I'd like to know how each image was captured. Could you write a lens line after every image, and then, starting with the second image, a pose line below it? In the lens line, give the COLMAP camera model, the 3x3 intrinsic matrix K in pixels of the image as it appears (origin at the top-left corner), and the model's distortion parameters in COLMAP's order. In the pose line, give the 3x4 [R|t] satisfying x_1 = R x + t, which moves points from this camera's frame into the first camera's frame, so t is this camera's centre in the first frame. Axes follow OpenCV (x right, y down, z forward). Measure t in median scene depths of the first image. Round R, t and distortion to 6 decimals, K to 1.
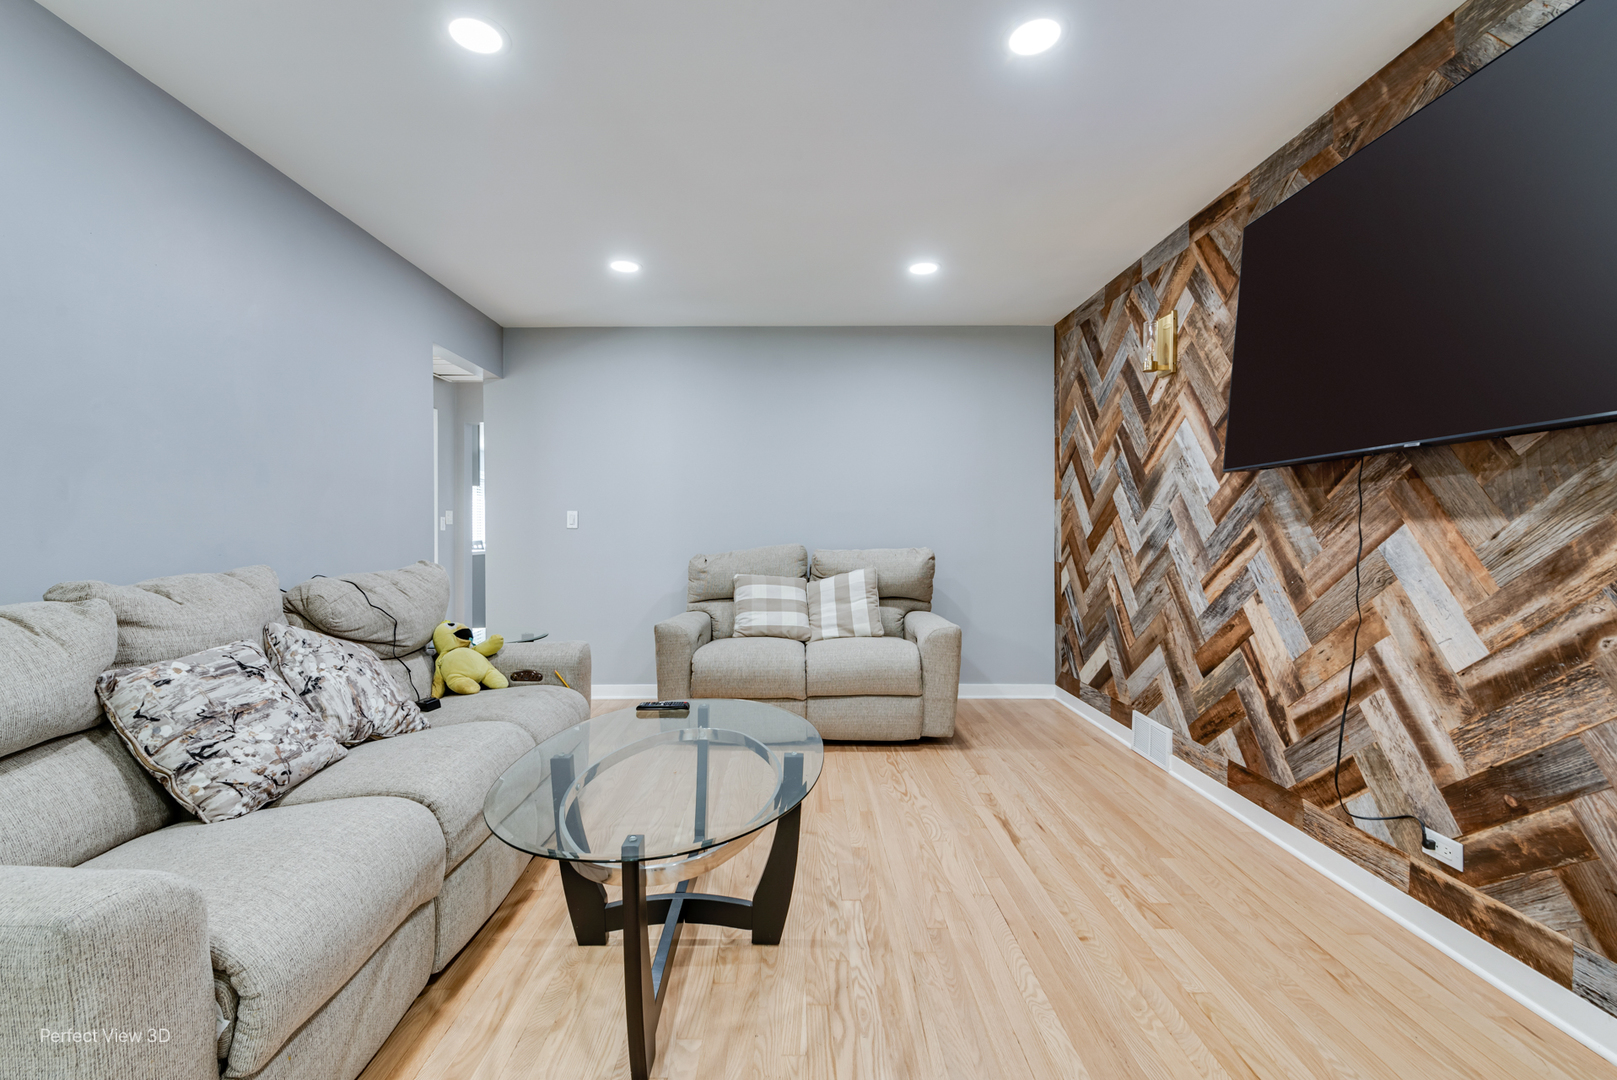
lens RADIAL K [[795.3, 0, 795.4], [0, 795.3, 533.6], [0, 0, 1]] dist [0.004513, -0.001606]
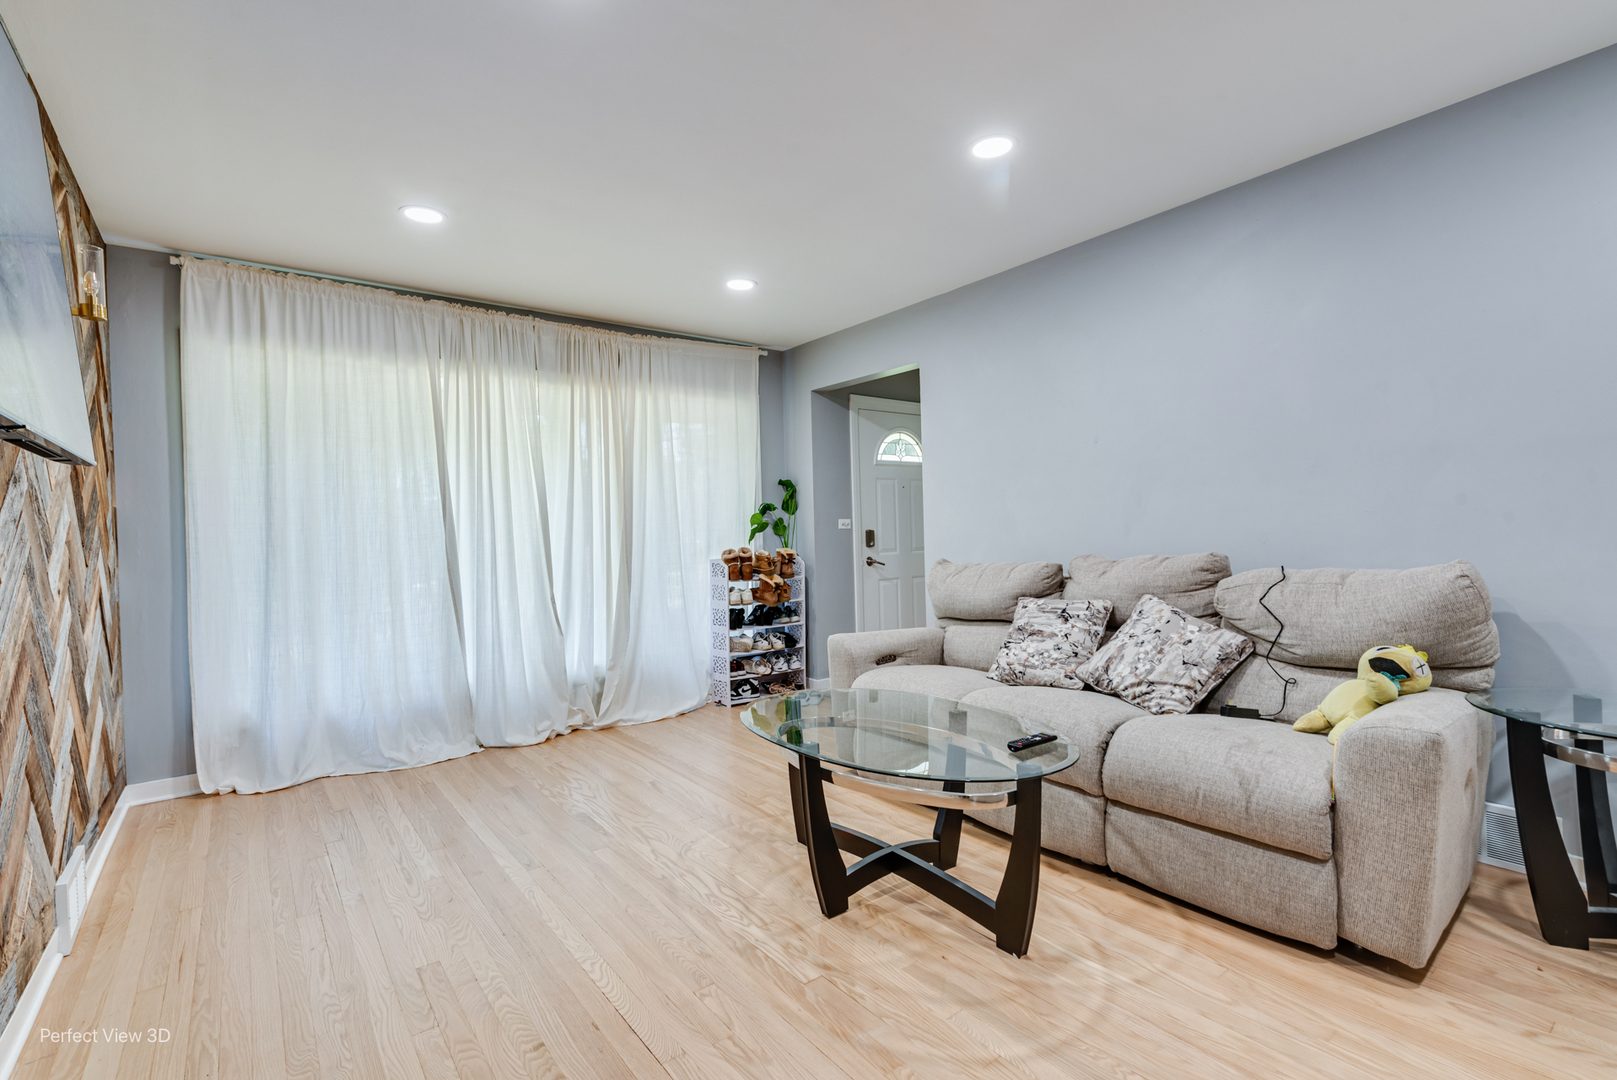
lens RADIAL K [[795.3, 0, 795.4], [0, 795.3, 533.6], [0, 0, 1]] dist [0.004513, -0.001606]
pose [[-0.842421, 0.013223, -0.538657, 0.558752], [0.019239, 0.999800, -0.005545, 0.004375], [0.538476, -0.015035, -0.842507, 1.807260]]
